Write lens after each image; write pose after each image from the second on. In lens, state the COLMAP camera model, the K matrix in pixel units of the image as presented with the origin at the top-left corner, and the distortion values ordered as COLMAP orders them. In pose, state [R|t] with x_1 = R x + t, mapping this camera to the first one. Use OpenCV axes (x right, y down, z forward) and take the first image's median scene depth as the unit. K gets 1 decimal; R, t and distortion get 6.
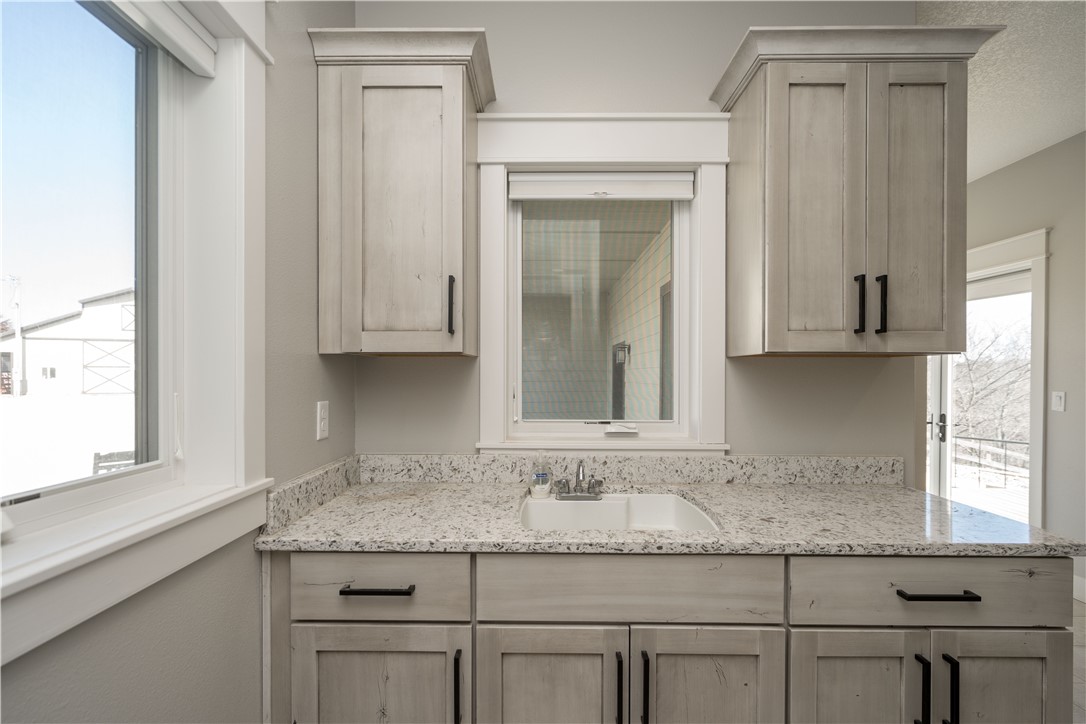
lens RADIAL K [[483.2, 0, 540.1], [0, 483.2, 377.7], [0, 0, 1]] dist [0.002104, 0.000545]
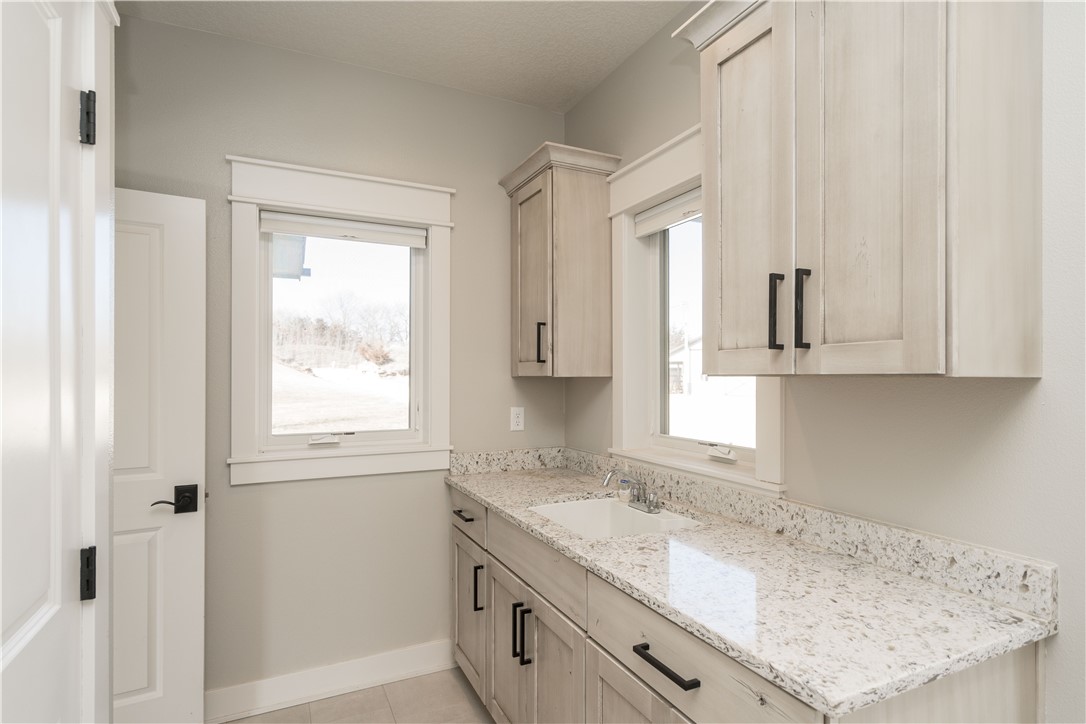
lens RADIAL K [[554.9, 0, 541.3], [0, 554.9, 372.3], [0, 0, 1]] dist [0.003062, 0.000392]
pose [[0.440057, -0.009110, -0.897924, 1.051568], [-0.005726, 0.999900, -0.012950, -0.036118], [0.897952, 0.010841, 0.439960, 0.236846]]
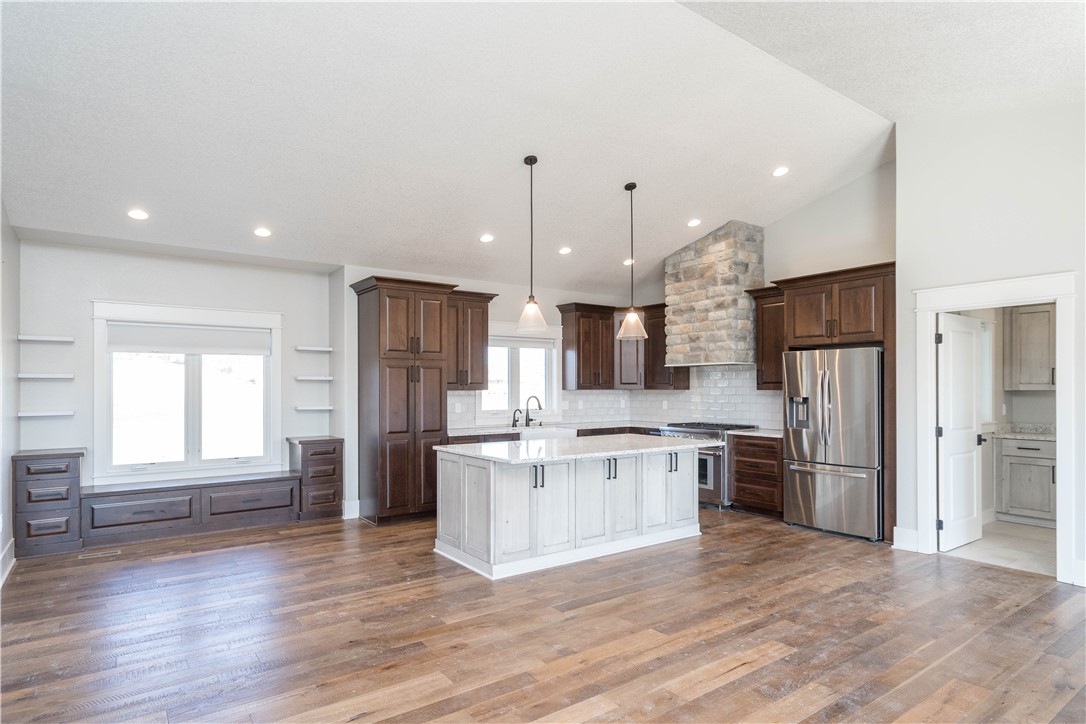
lens RADIAL K [[594.7, 0, 537.7], [0, 594.7, 386.6], [0, 0, 1]] dist [0.002280, 0.000780]
pose [[0.588897, -0.004188, -0.808197, 0.872481], [-0.004933, 0.999949, -0.008777, -0.020059], [0.808193, 0.009156, 0.588847, -3.580644]]
